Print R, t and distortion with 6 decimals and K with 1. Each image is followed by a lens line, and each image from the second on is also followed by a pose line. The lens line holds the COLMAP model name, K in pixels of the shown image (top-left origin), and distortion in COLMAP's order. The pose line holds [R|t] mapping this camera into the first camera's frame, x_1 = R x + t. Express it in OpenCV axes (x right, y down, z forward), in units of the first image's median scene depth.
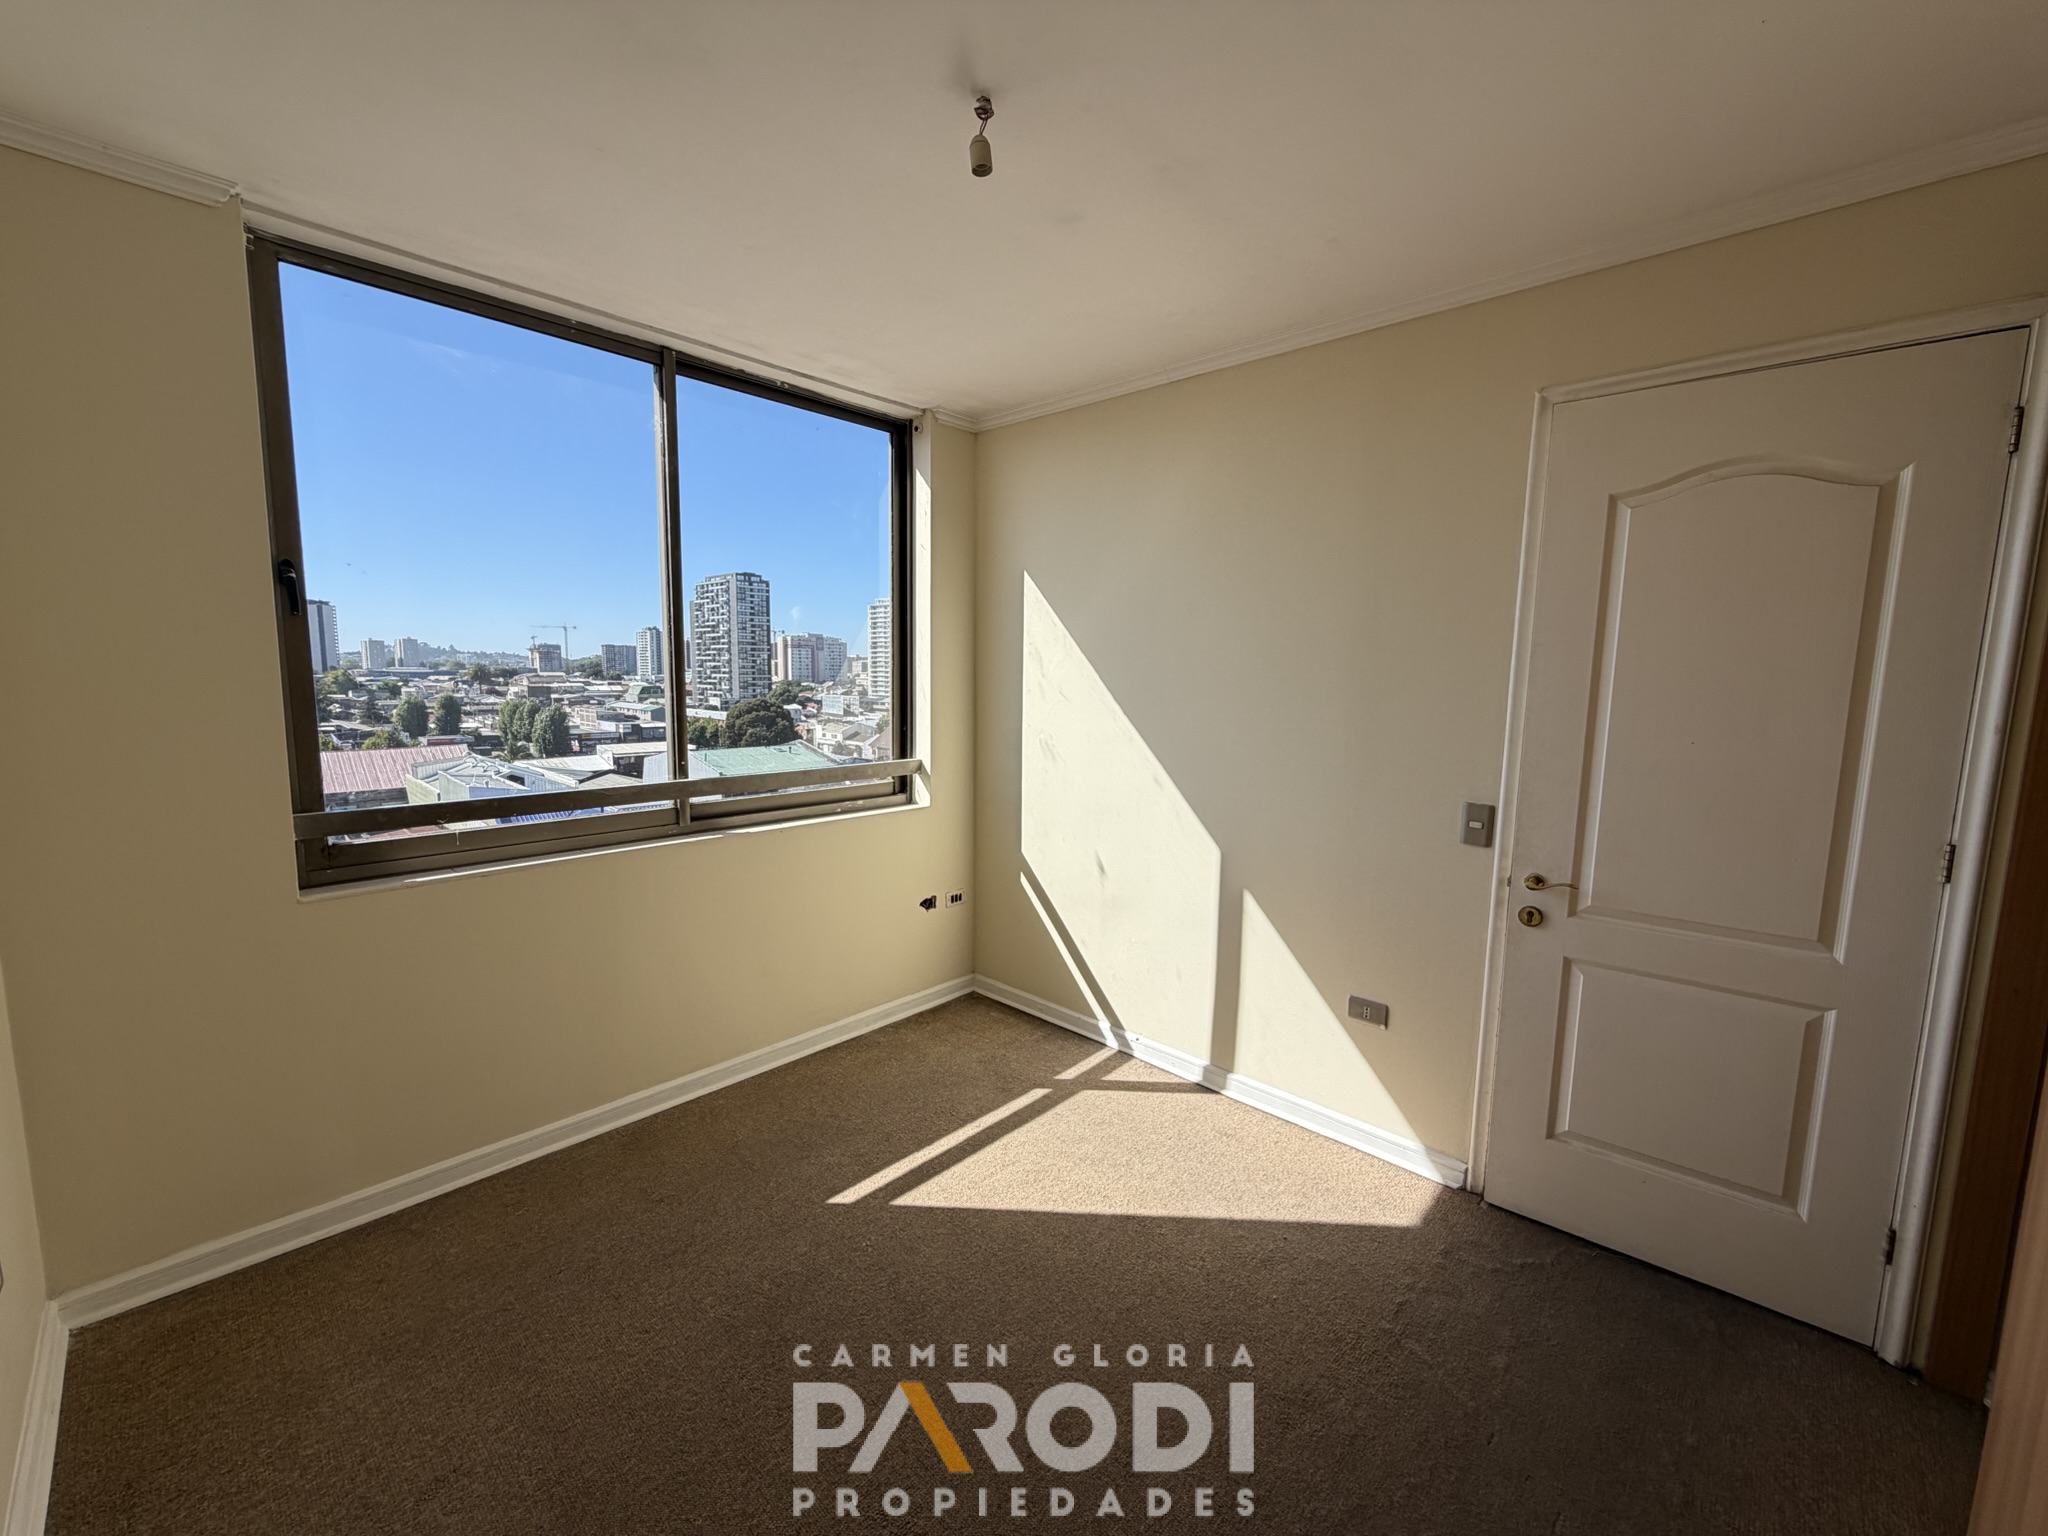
lens RADIAL K [[814.7, 0, 1019.8], [0, 814.7, 767.2], [0, 0, 1]] dist [-0.001171, 0.000500]
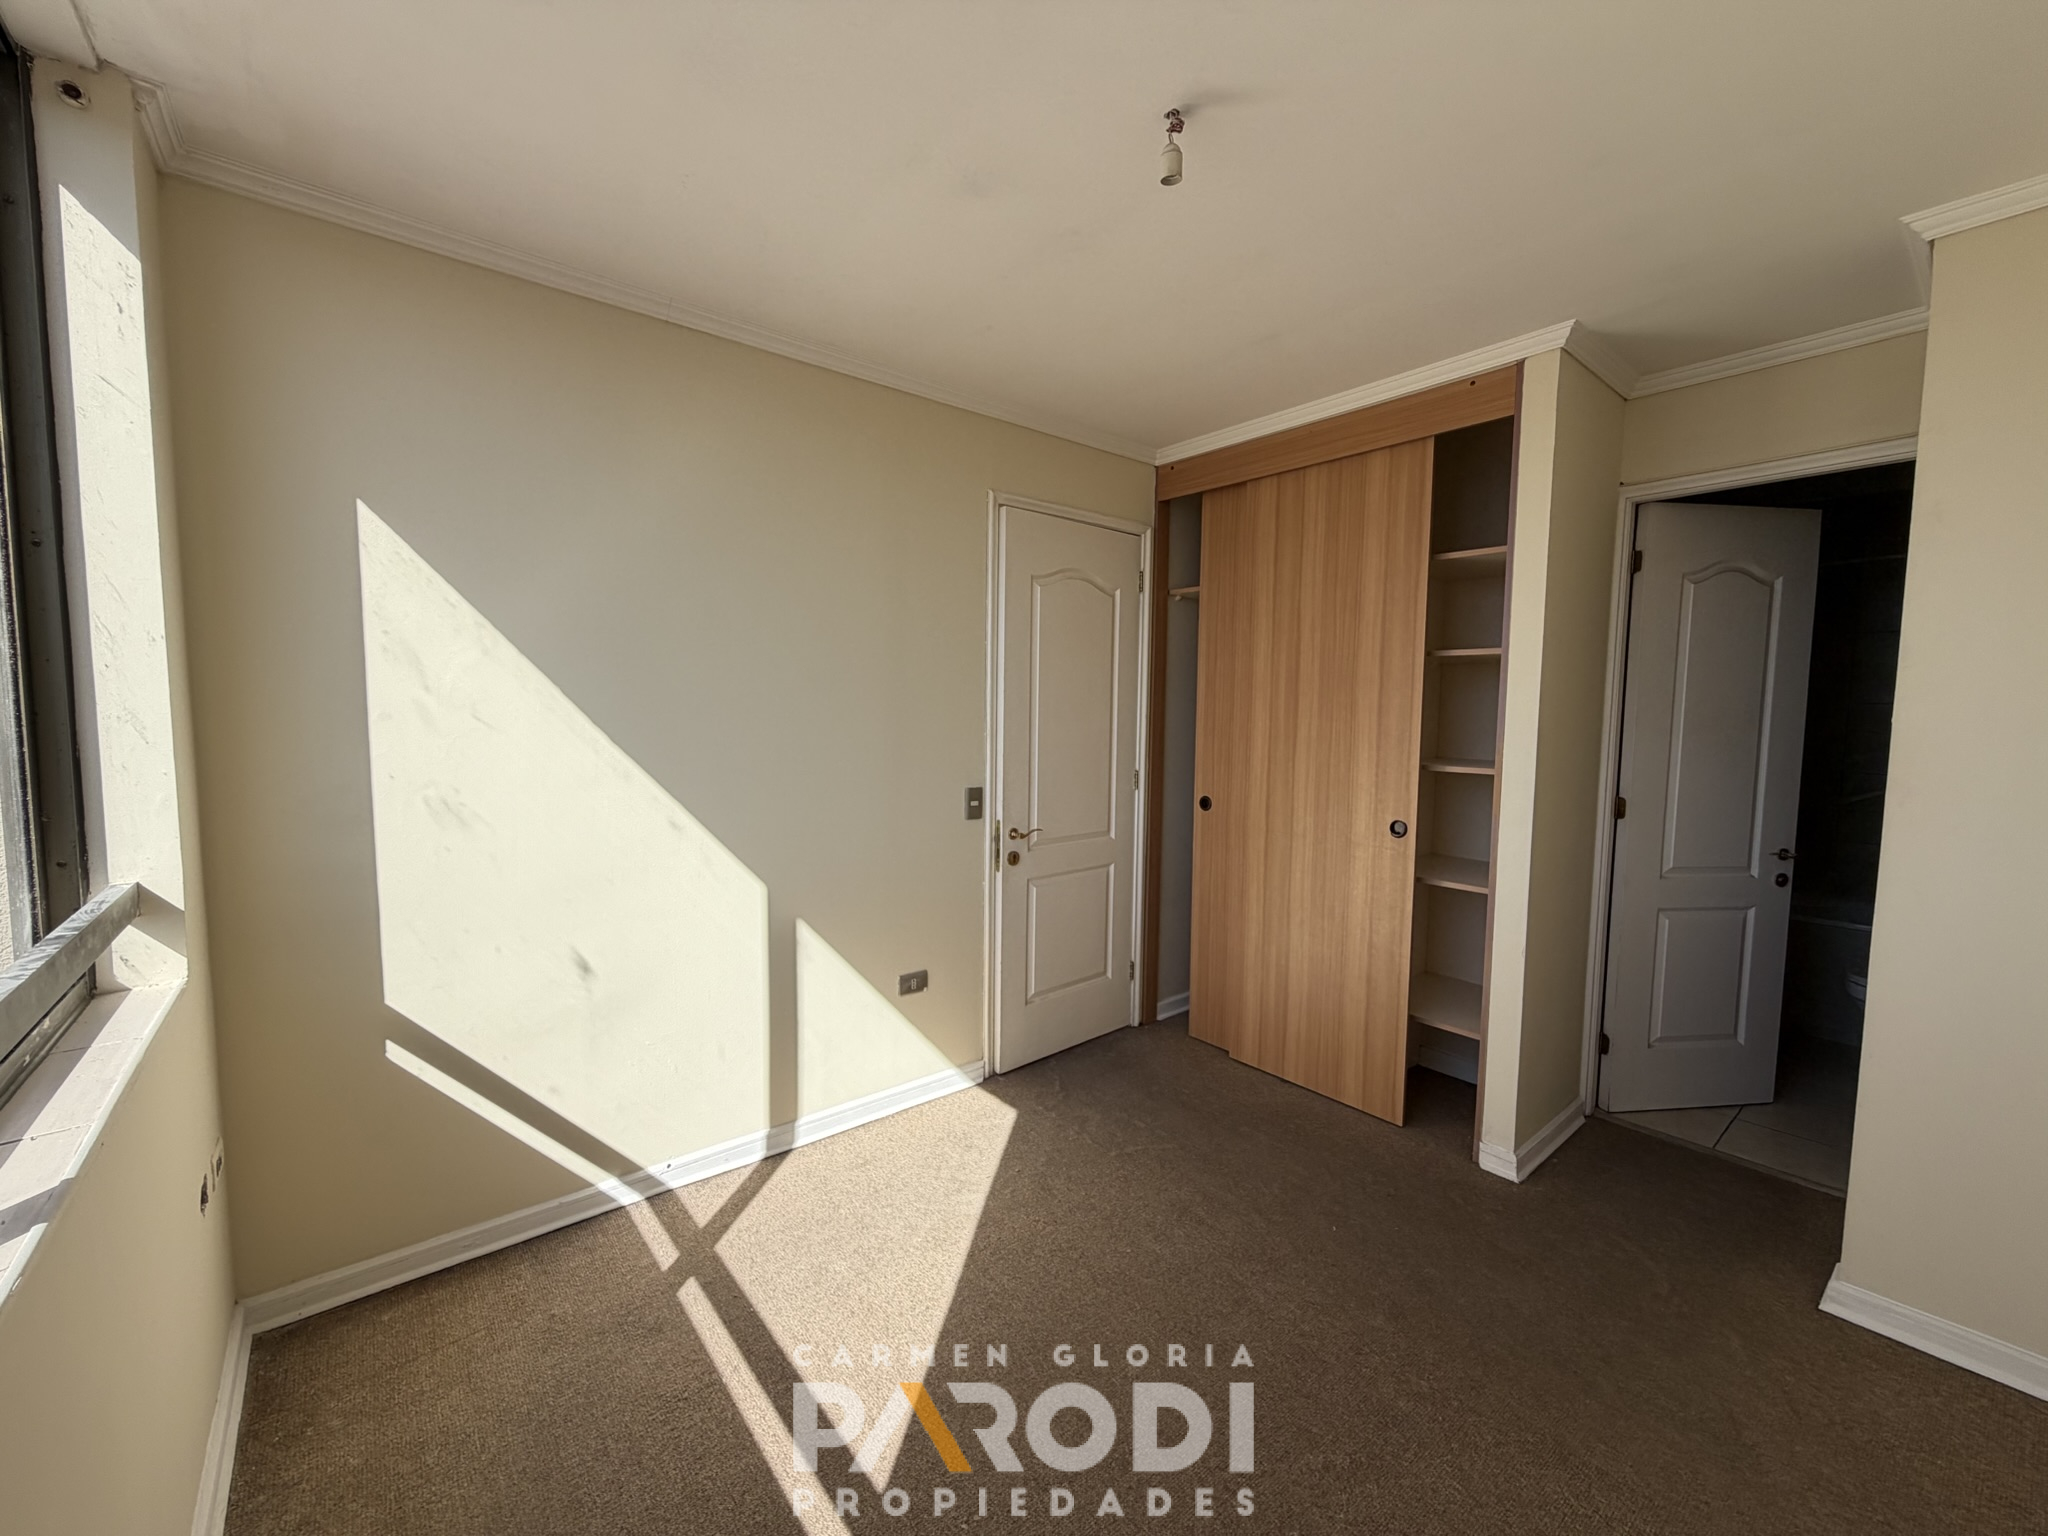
lens RADIAL K [[816.5, 0, 1020.0], [0, 816.5, 766.9], [0, 0, 1]] dist [0.000026, 0.000042]
pose [[0.128774, -0.089056, 0.987667, -0.586732], [0.109049, 0.991191, 0.075155, -0.063607], [-0.985660, 0.098026, 0.137352, 0.586992]]
